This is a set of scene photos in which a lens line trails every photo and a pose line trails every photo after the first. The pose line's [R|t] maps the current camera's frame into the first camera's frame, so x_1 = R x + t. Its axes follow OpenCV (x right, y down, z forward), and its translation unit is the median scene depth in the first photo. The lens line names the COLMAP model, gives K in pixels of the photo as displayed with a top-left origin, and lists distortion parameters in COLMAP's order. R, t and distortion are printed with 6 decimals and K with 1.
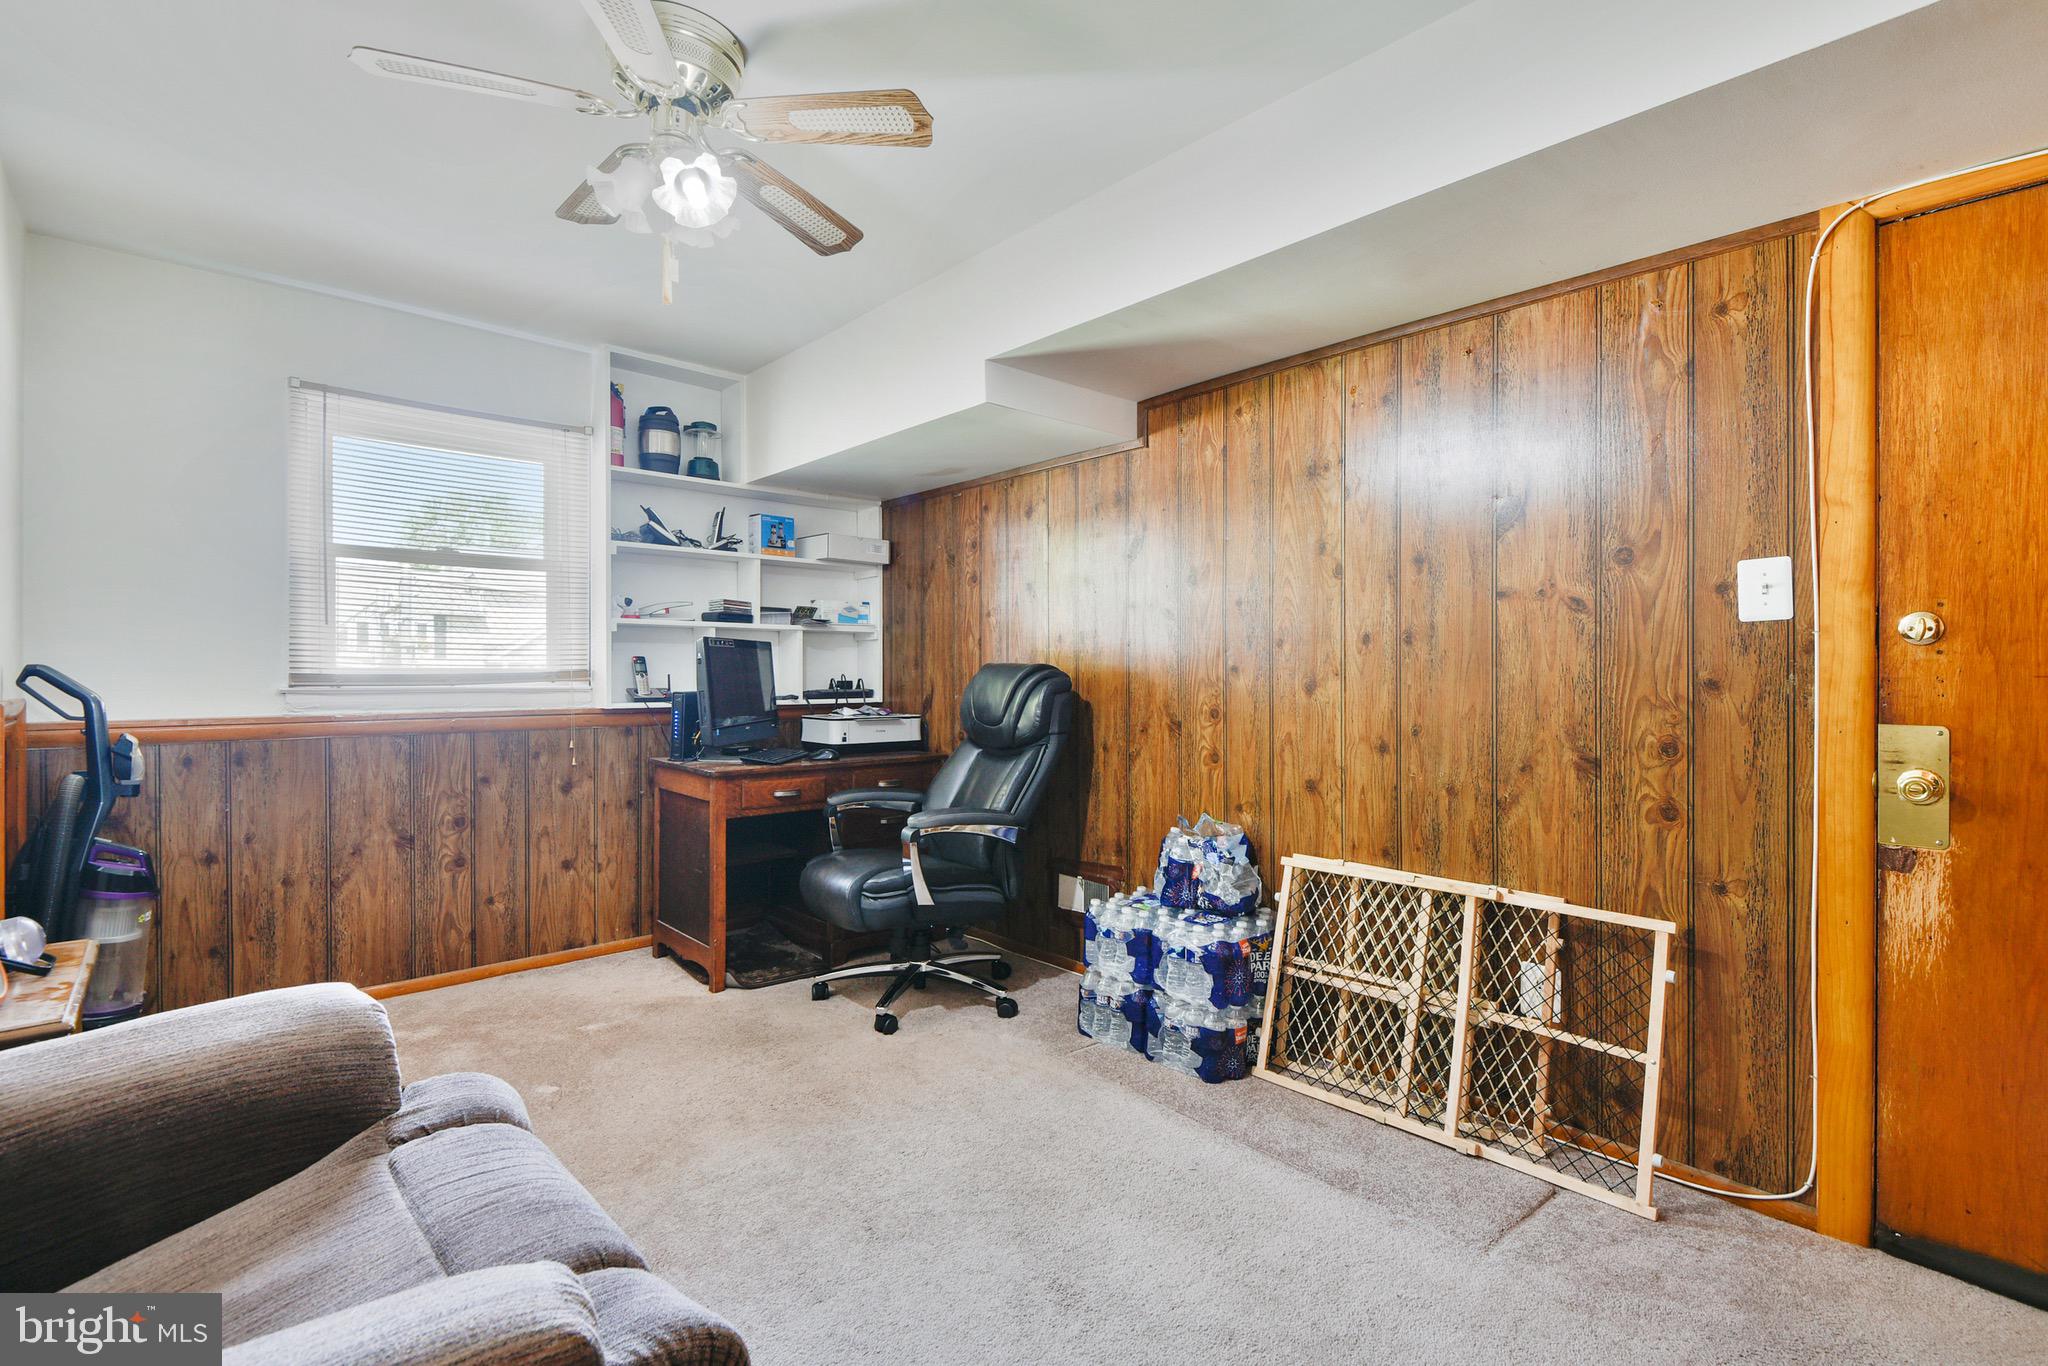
lens RADIAL K [[951.0, 0, 1024.0], [0, 951.0, 683.0], [0, 0, 1]] dist [0.000712, -0.000156]
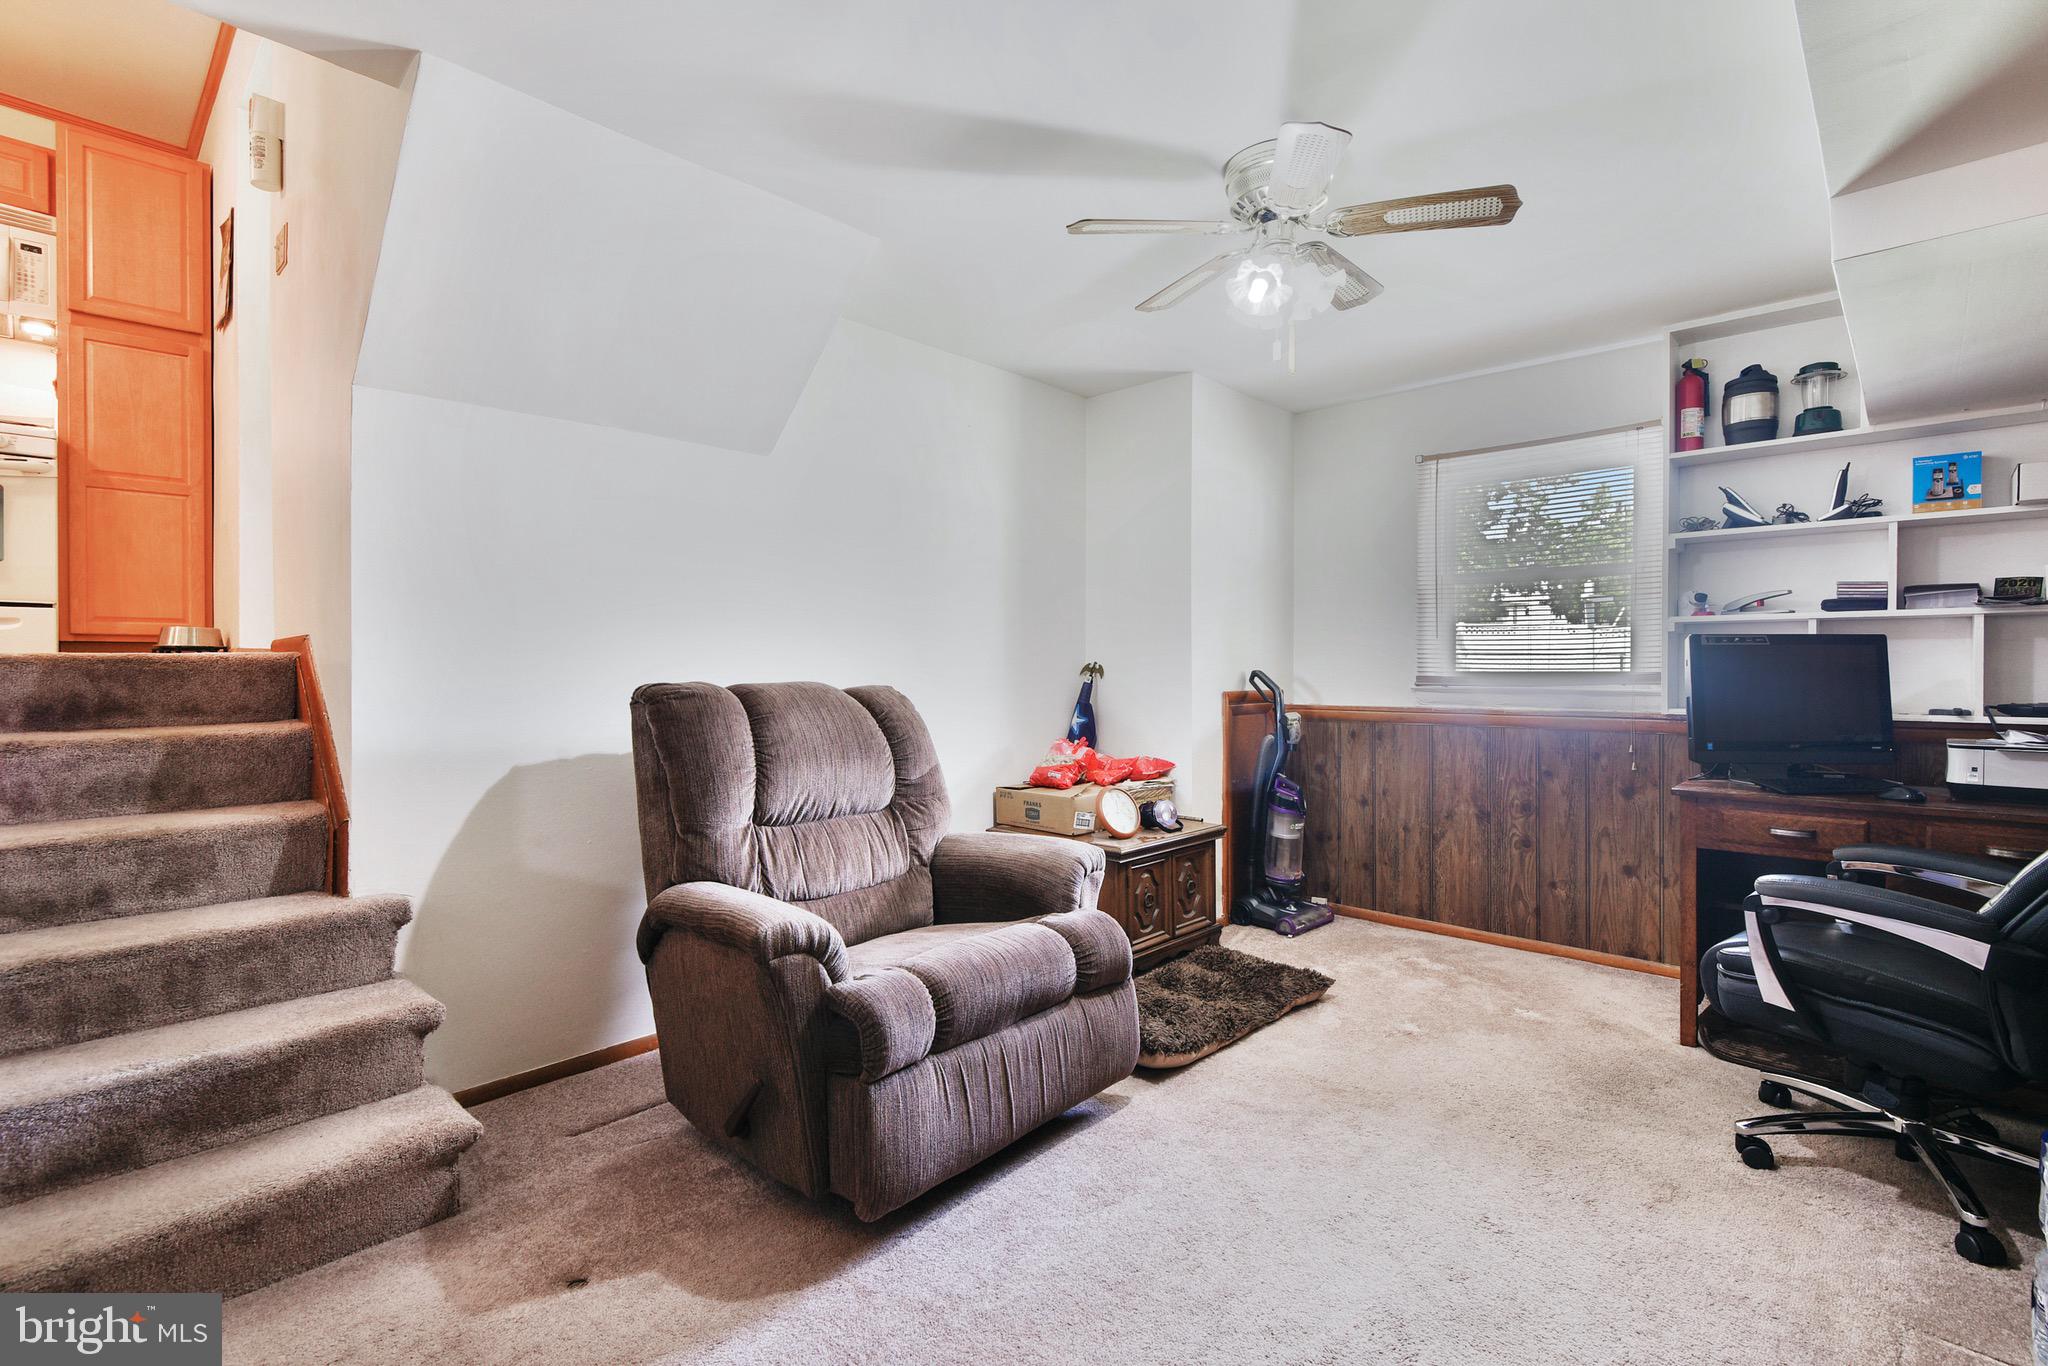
lens RADIAL K [[925.3, 0, 1024.0], [0, 925.3, 683.0], [0, 0, 1]] dist [-0.000006, 0.000105]
pose [[0.065414, 0.012083, -0.997785, 0.463117], [-0.011058, 0.999874, 0.011384, -0.007704], [0.997797, 0.010289, 0.065539, 0.330956]]
